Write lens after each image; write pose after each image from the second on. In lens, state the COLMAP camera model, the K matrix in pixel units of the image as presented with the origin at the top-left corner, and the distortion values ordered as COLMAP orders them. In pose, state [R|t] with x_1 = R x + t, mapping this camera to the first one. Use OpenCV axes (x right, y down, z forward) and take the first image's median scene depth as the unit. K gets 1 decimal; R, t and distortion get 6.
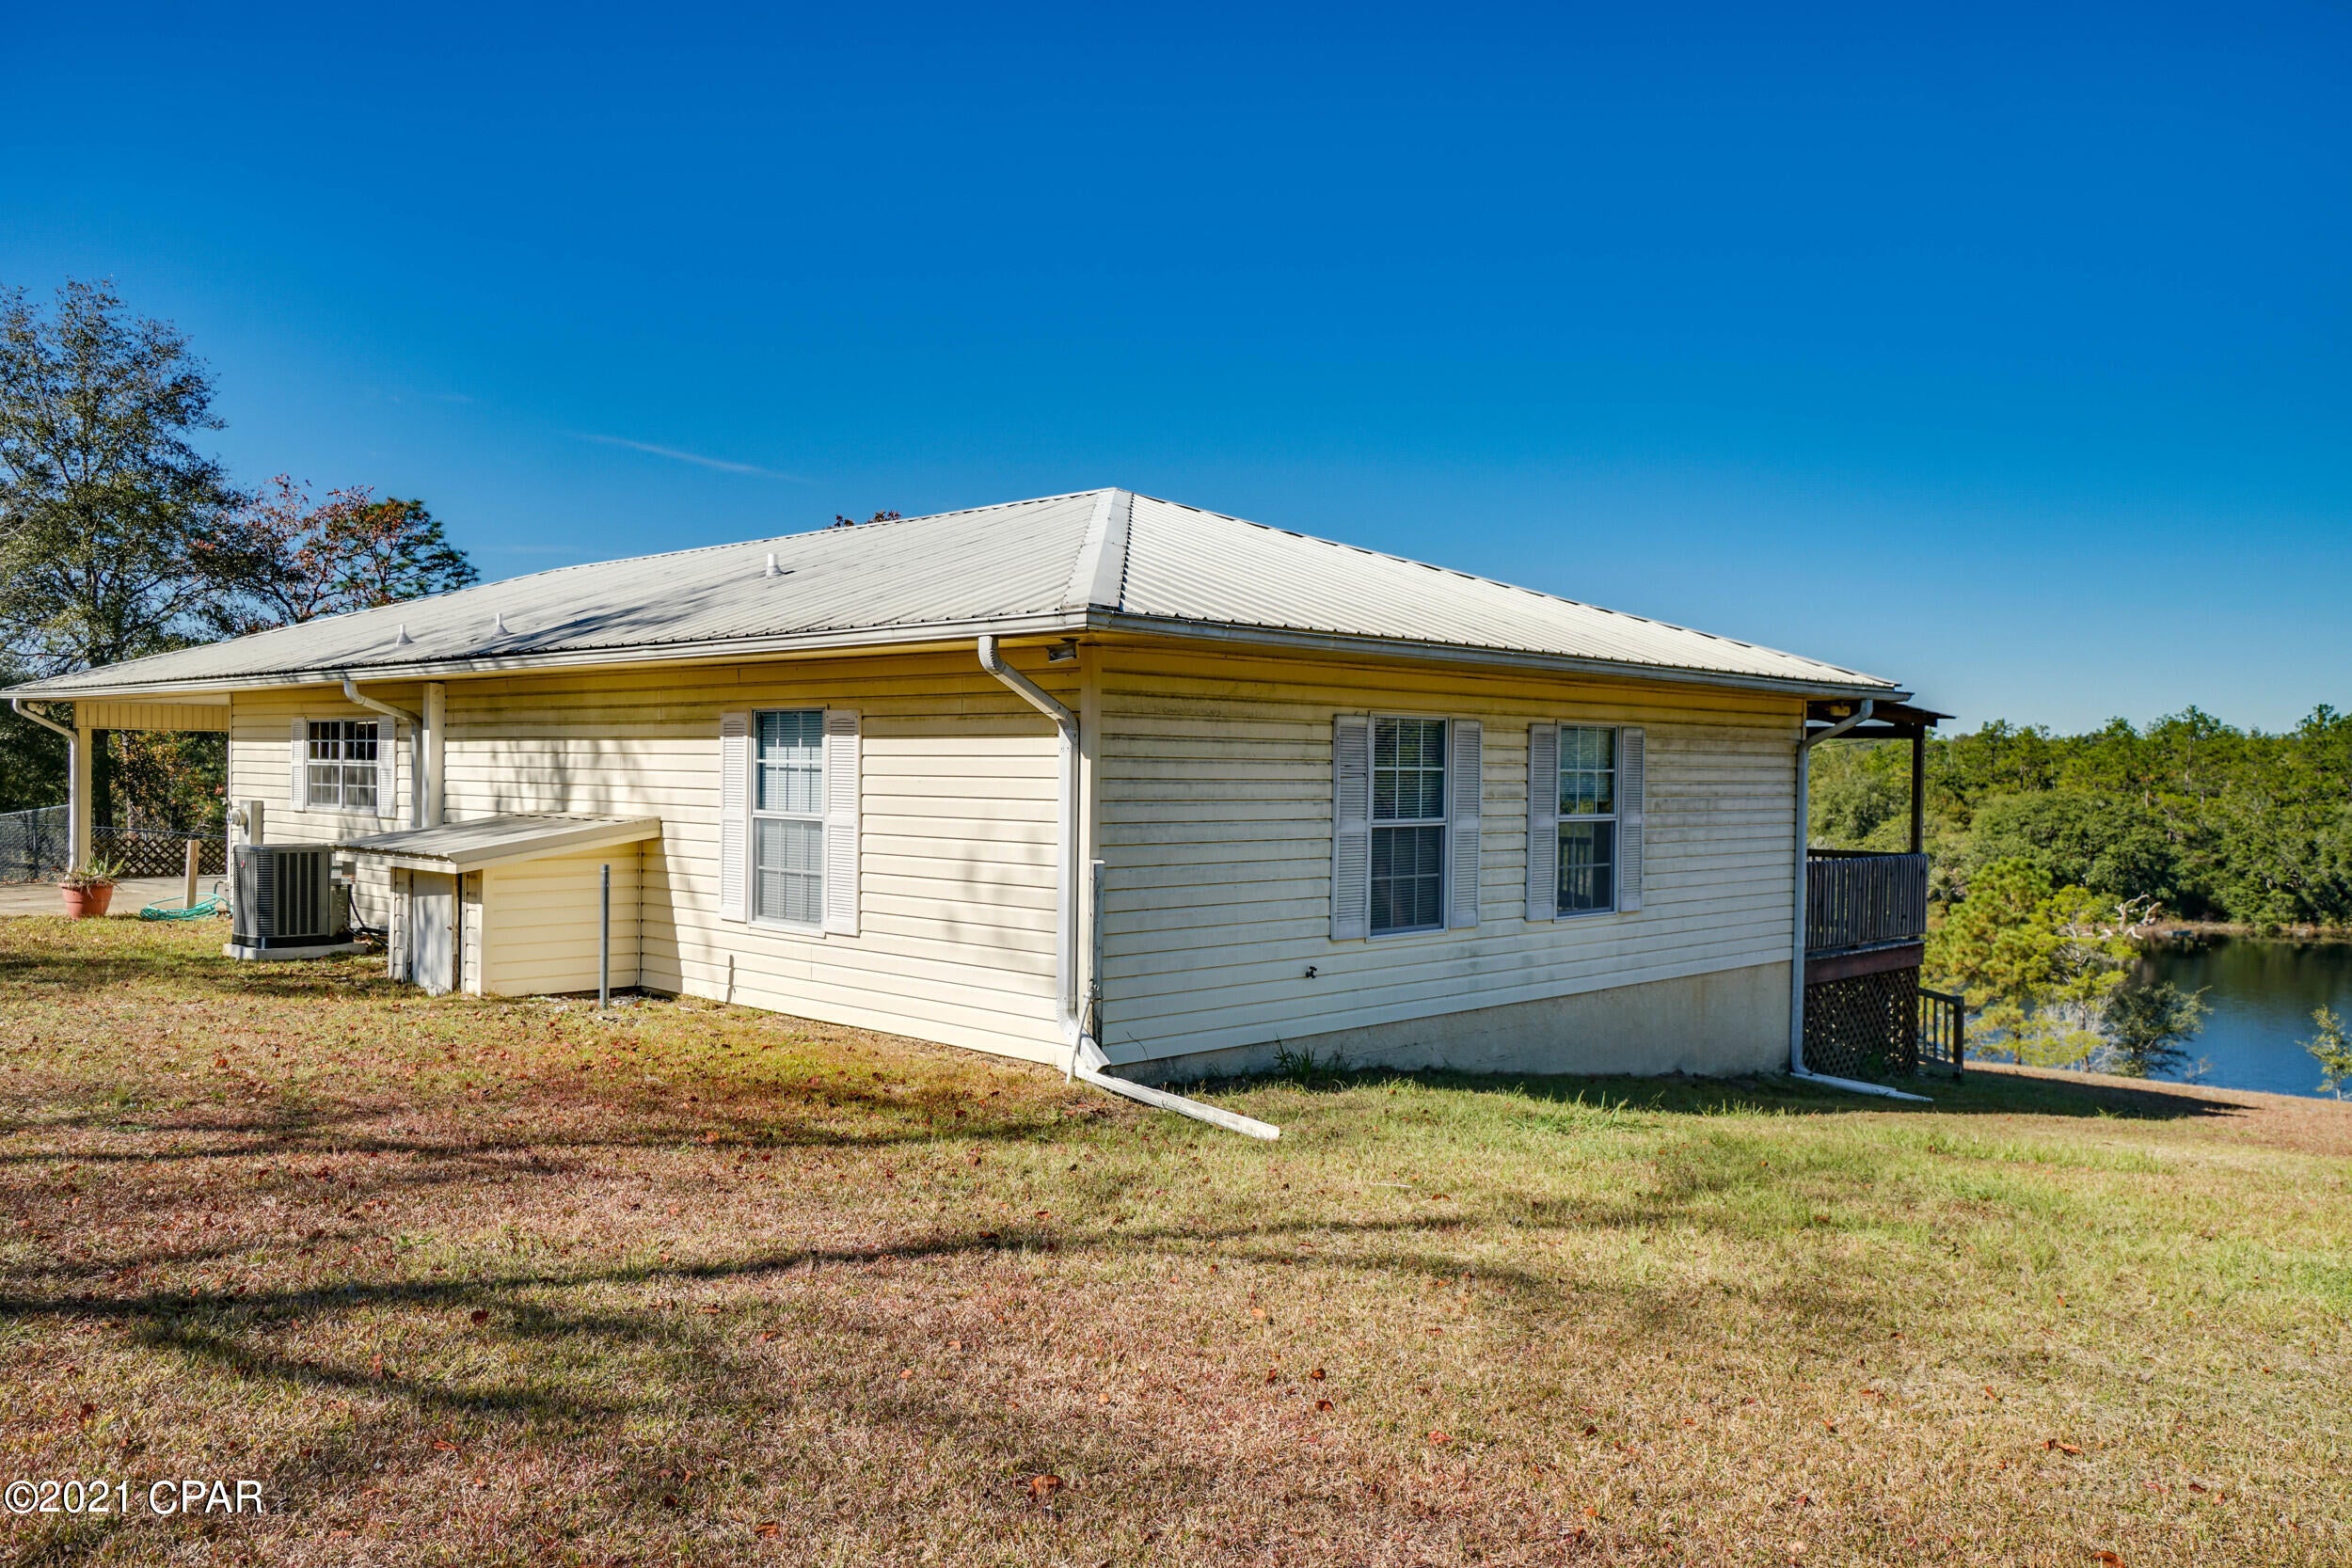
lens RADIAL K [[1740.0, 0, 1161.0], [0, 1740.0, 778.5], [0, 0, 1]] dist [0.032389, 0.008273]
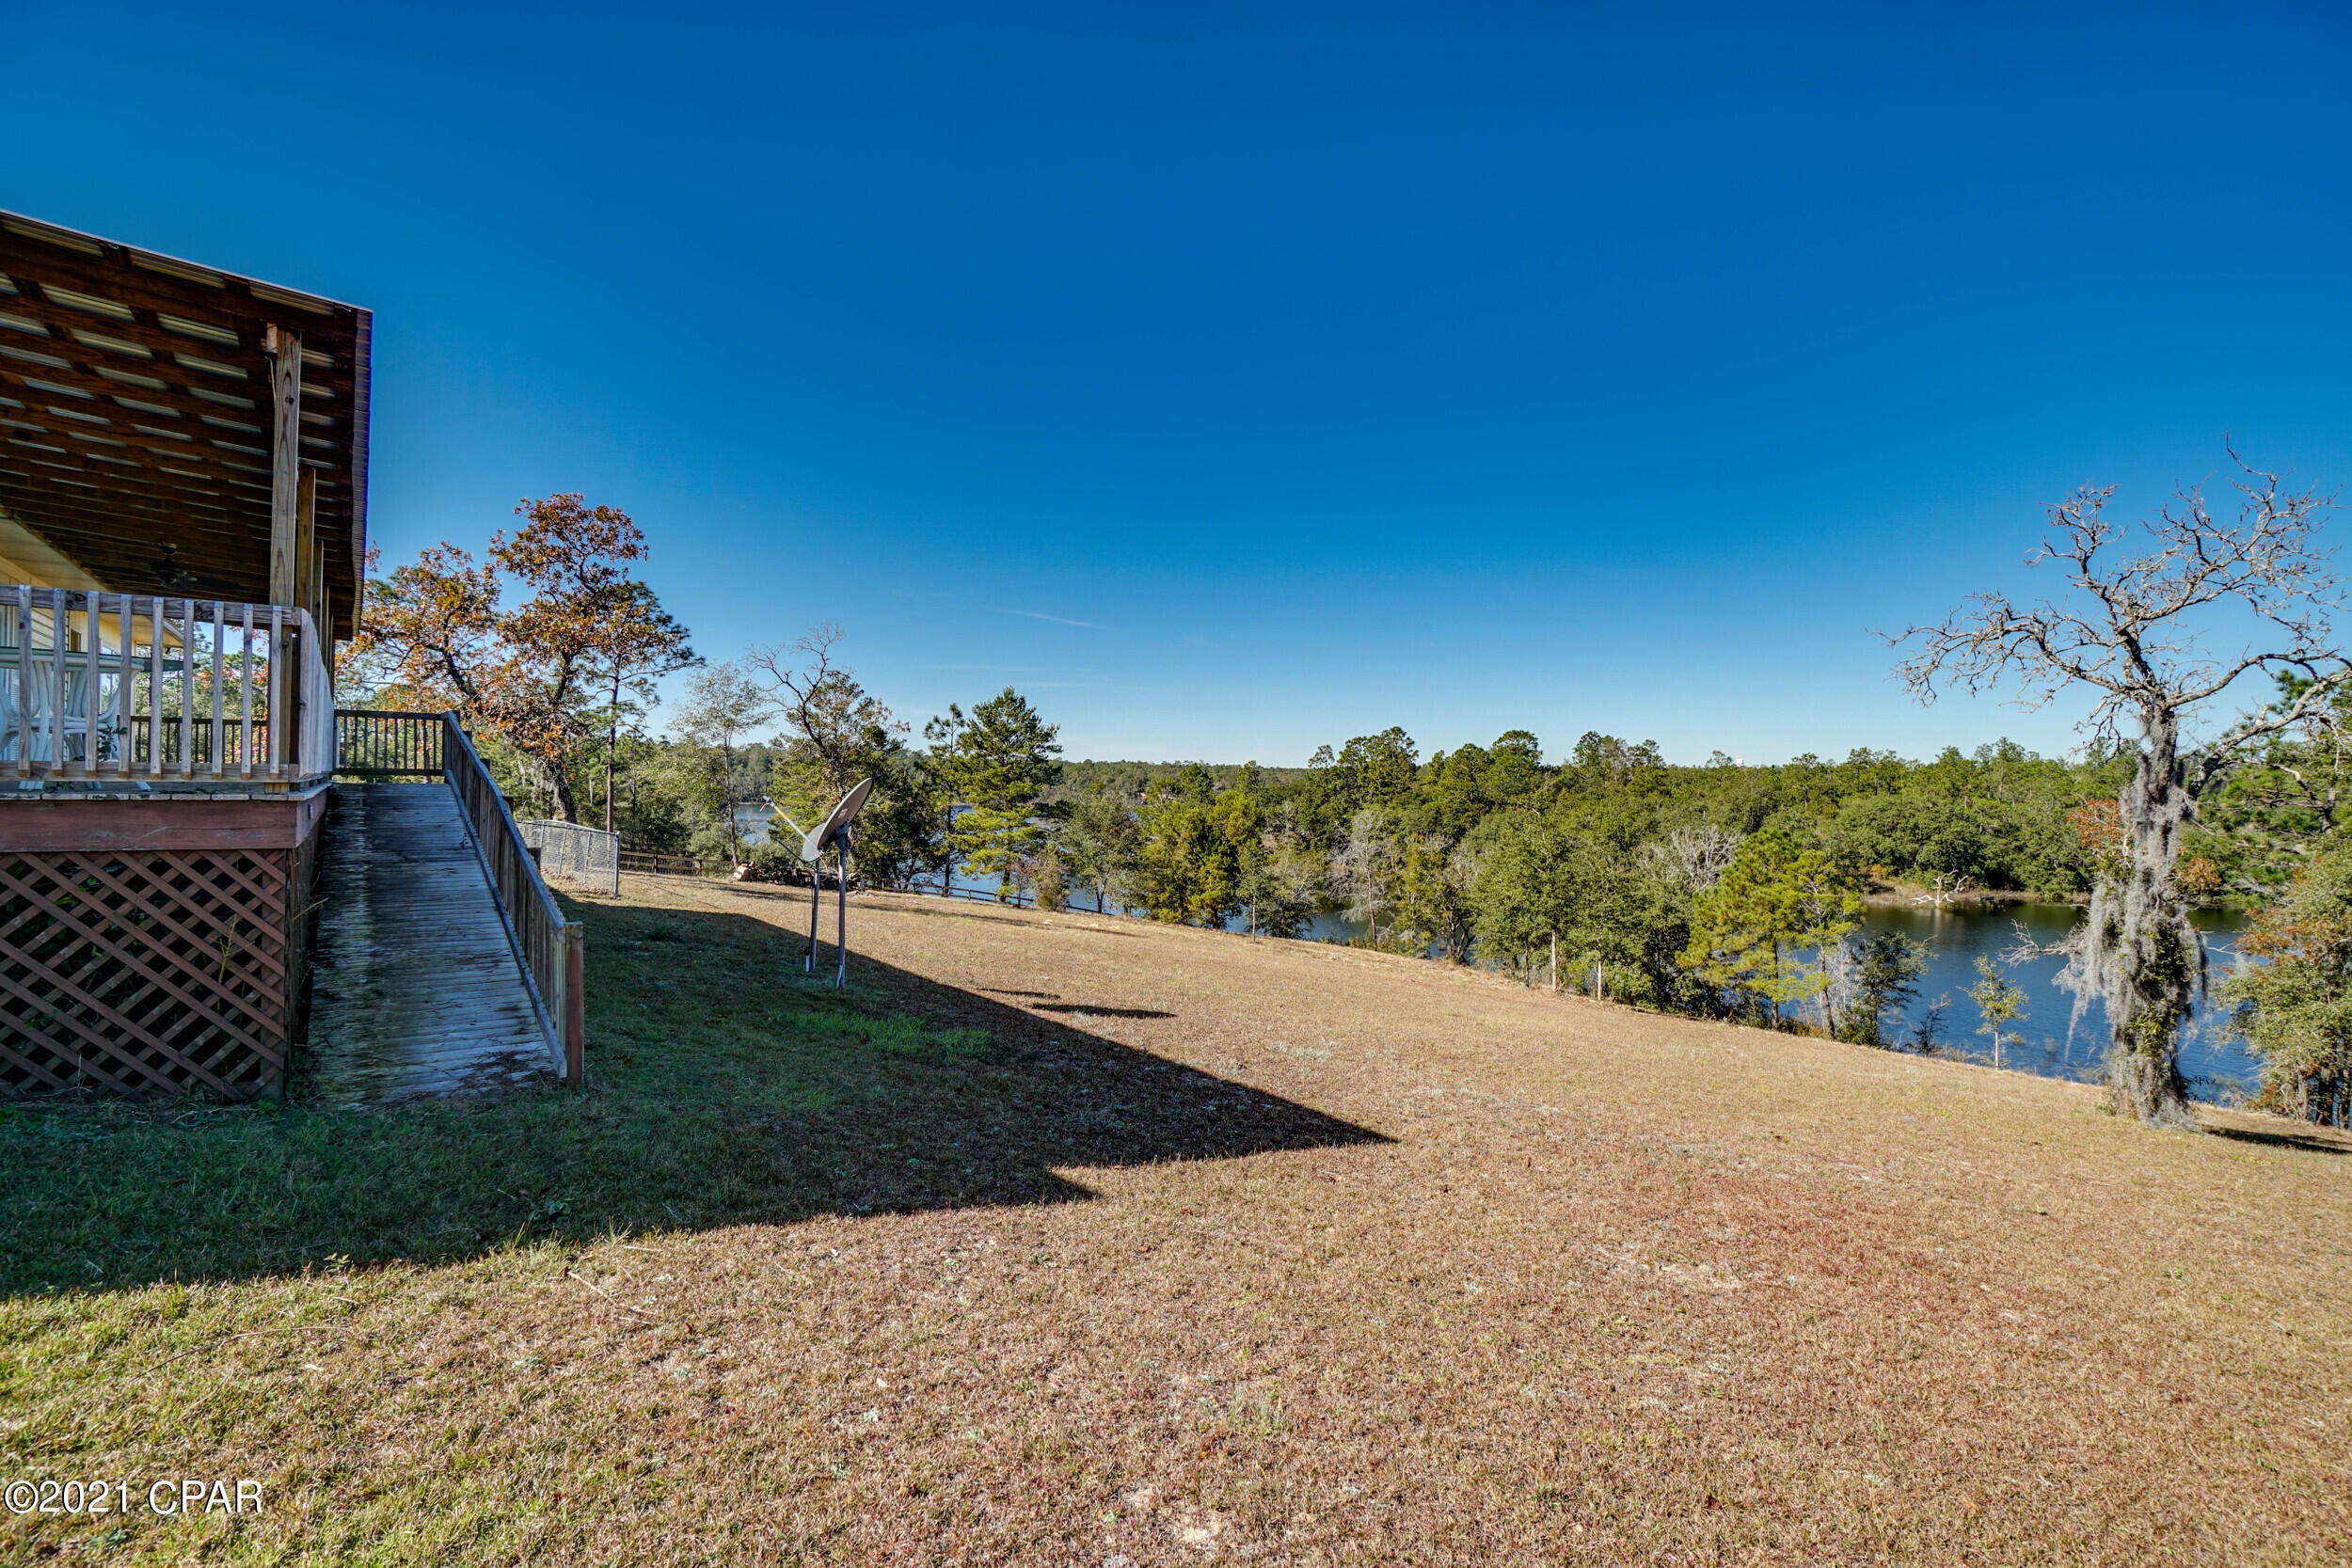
lens RADIAL K [[1102.7, 0, 1163.0], [0, 1102.7, 781.4], [0, 0, 1]] dist [-0.059016, 0.024608]
pose [[0.988681, 0.001602, -0.150026, 0.066331], [-0.003528, 0.999915, -0.012574, 0.008690], [0.149993, 0.012961, 0.988602, 0.071375]]
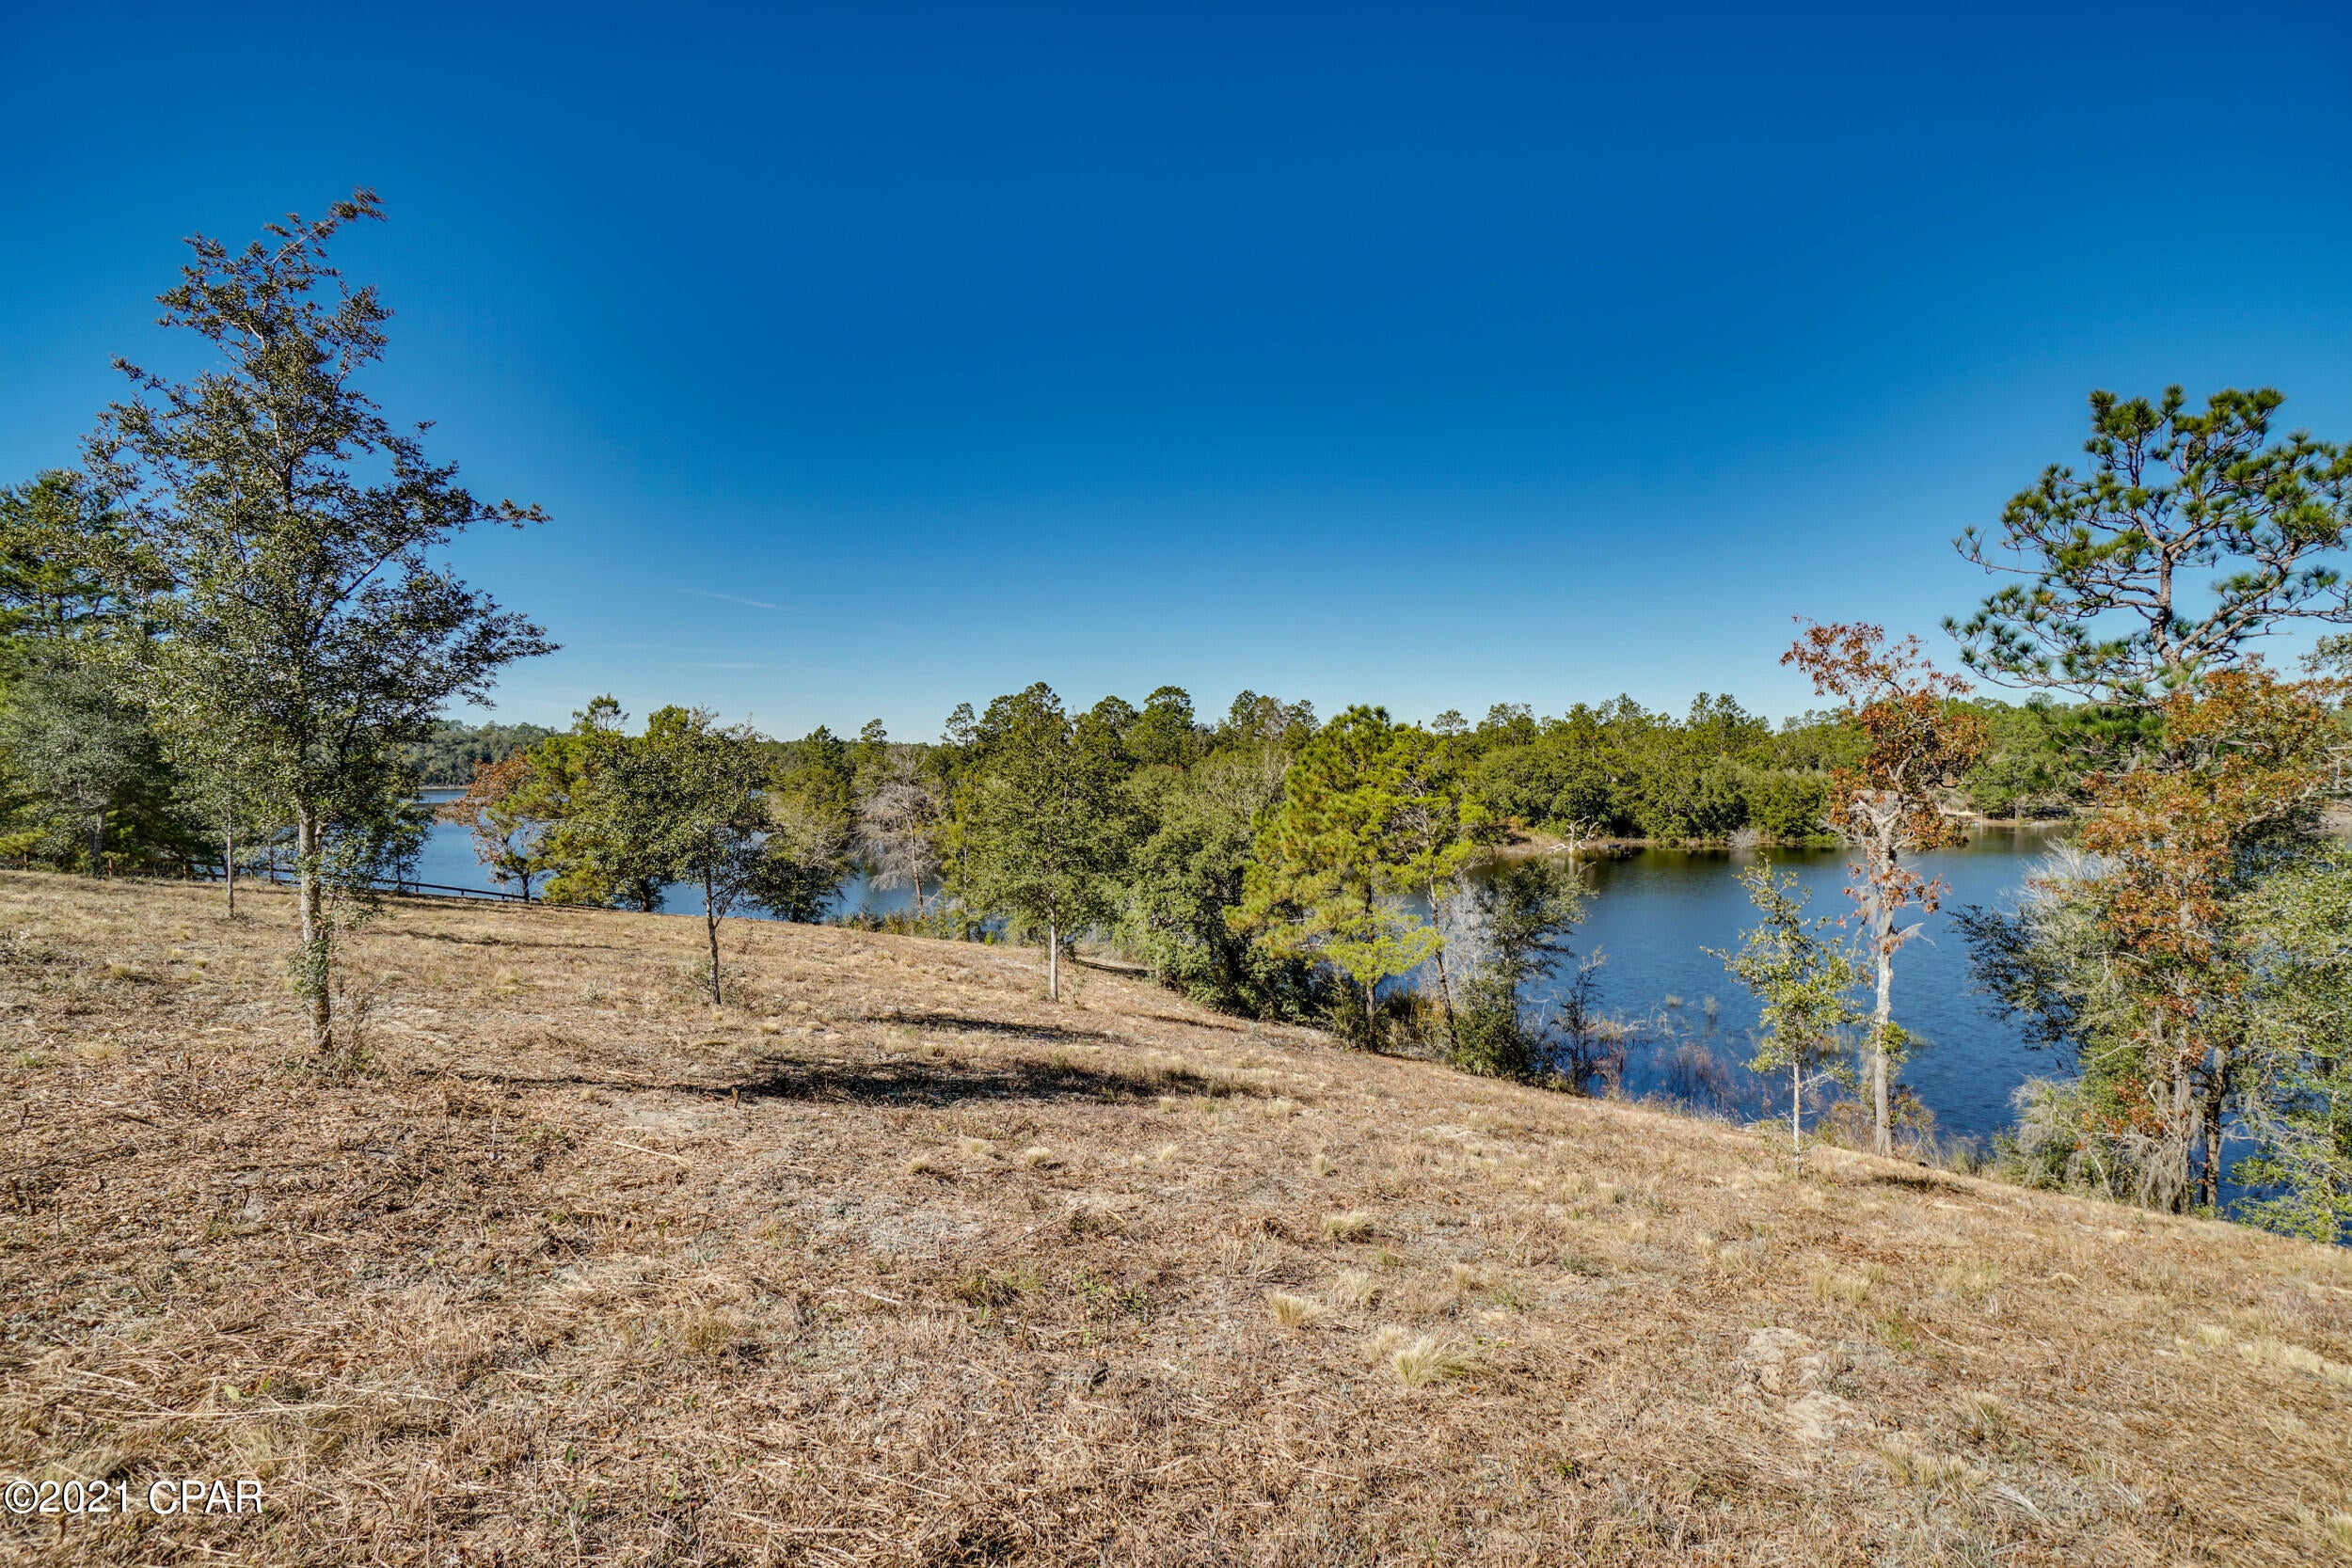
lens RADIAL K [[1102.7, 0, 1163.0], [0, 1102.7, 781.4], [0, 0, 1]] dist [-0.059016, 0.024608]
pose [[0.992368, -0.013018, 0.122620, 0.123378], [0.012428, 0.999907, 0.005571, 0.027322], [-0.122682, -0.004004, 0.992438, 0.193290]]
